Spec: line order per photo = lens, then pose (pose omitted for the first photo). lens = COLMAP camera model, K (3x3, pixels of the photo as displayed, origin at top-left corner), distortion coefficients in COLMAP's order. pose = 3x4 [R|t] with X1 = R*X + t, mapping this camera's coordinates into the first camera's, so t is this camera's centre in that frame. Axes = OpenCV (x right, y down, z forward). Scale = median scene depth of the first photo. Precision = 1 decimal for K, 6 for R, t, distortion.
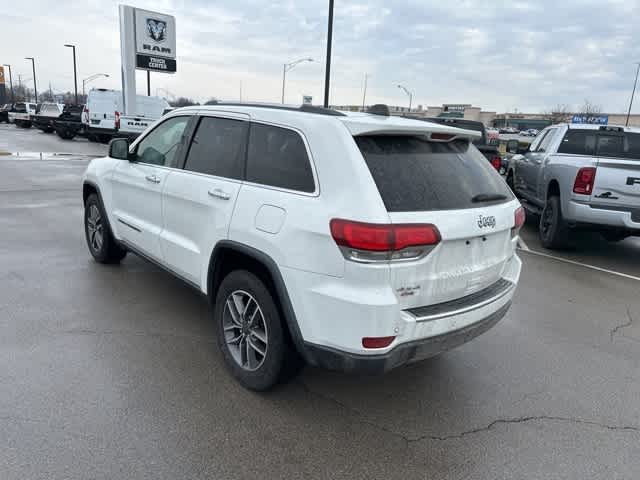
lens RADIAL K [[449.3, 0, 319.0], [0, 449.3, 237.3], [0, 0, 1]] dist [0.037072, -0.040344]
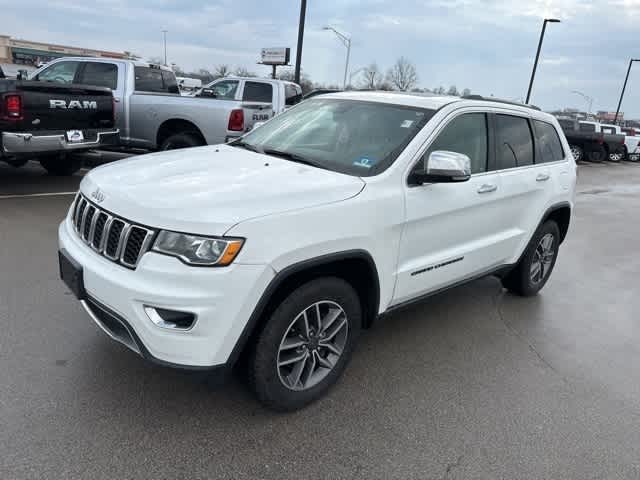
lens RADIAL K [[449.3, 0, 318.8], [0, 449.3, 241.5], [0, 0, 1]] dist [0.037072, -0.040344]
pose [[-0.007642, -0.365896, 0.930624, -1.023330], [0.146852, 0.920151, 0.362984, -0.337671], [-0.989129, 0.139438, 0.046701, 1.081486]]
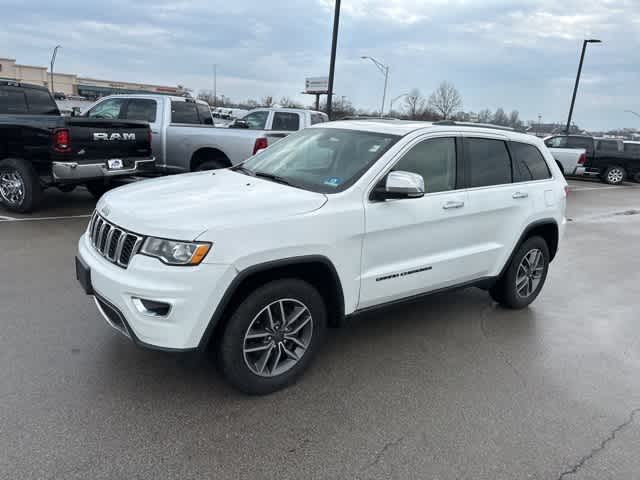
lens RADIAL K [[449.3, 0, 318.8], [0, 449.3, 240.3], [0, 0, 1]] dist [0.037072, -0.040344]
pose [[0.085053, -0.312693, 0.946039, -1.114104], [0.175918, 0.939276, 0.294642, -0.330286], [-0.980724, 0.141365, 0.134897, 0.969441]]
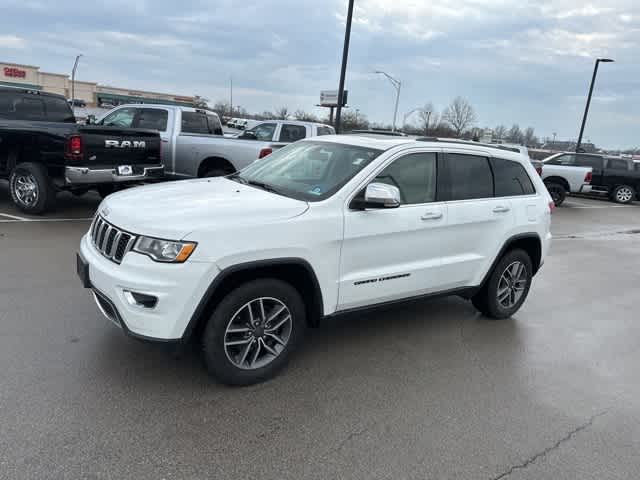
lens RADIAL K [[449.3, 0, 318.7], [0, 449.3, 240.7], [0, 0, 1]] dist [0.037072, -0.040344]
pose [[0.117587, -0.286981, 0.950692, -1.162040], [0.155063, 0.950897, 0.267863, -0.327522], [-0.980882, 0.115920, 0.156313, 0.915939]]
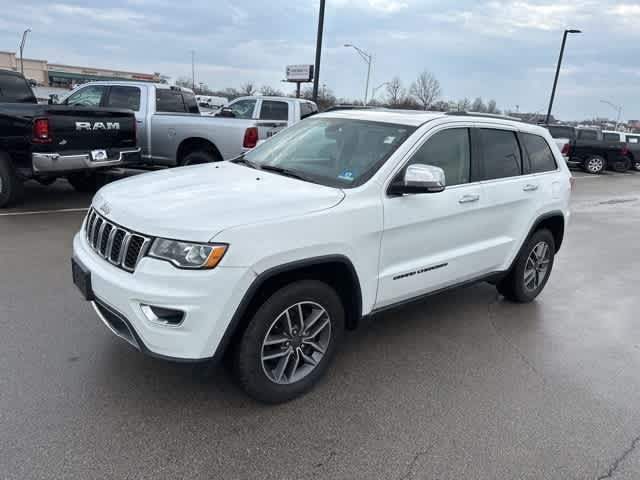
lens RADIAL K [[449.3, 0, 323.0], [0, 449.3, 239.9], [0, 0, 1]] dist [0.037072, -0.040344]
pose [[0.034458, -0.334362, 0.941815, -1.076722], [0.170039, 0.930596, 0.324158, -0.338900], [-0.984835, 0.148975, 0.088921, 1.022916]]
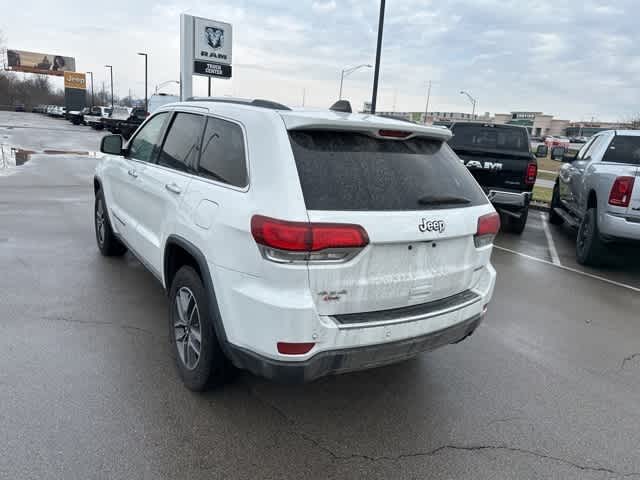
lens RADIAL K [[449.3, 0, 322.1], [0, 449.3, 234.2], [0, 0, 1]] dist [0.037072, -0.040344]
pose [[0.991335, 0.041654, -0.124581, 0.154232], [-0.044144, 0.998875, -0.017293, 0.004945], [0.123720, 0.022642, 0.992059, 0.037484]]
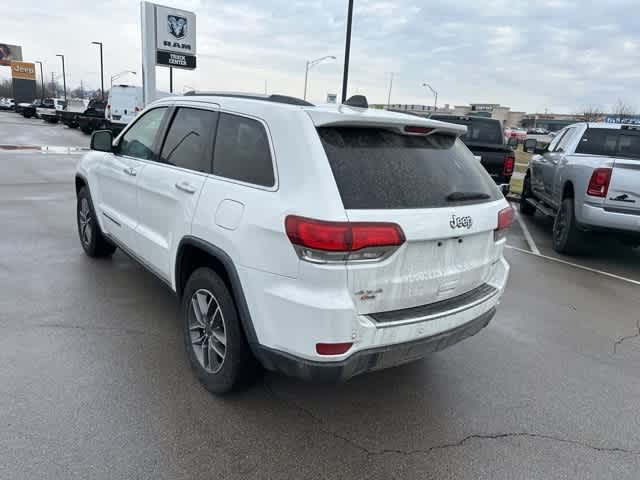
lens RADIAL K [[449.3, 0, 320.8], [0, 449.3, 239.9], [0, 0, 1]] dist [0.037072, -0.040344]
pose [[0.998634, 0.022100, -0.047351, 0.075399], [-0.021732, 0.999730, 0.008280, 0.000571], [0.047521, -0.007240, 0.998844, 0.037224]]
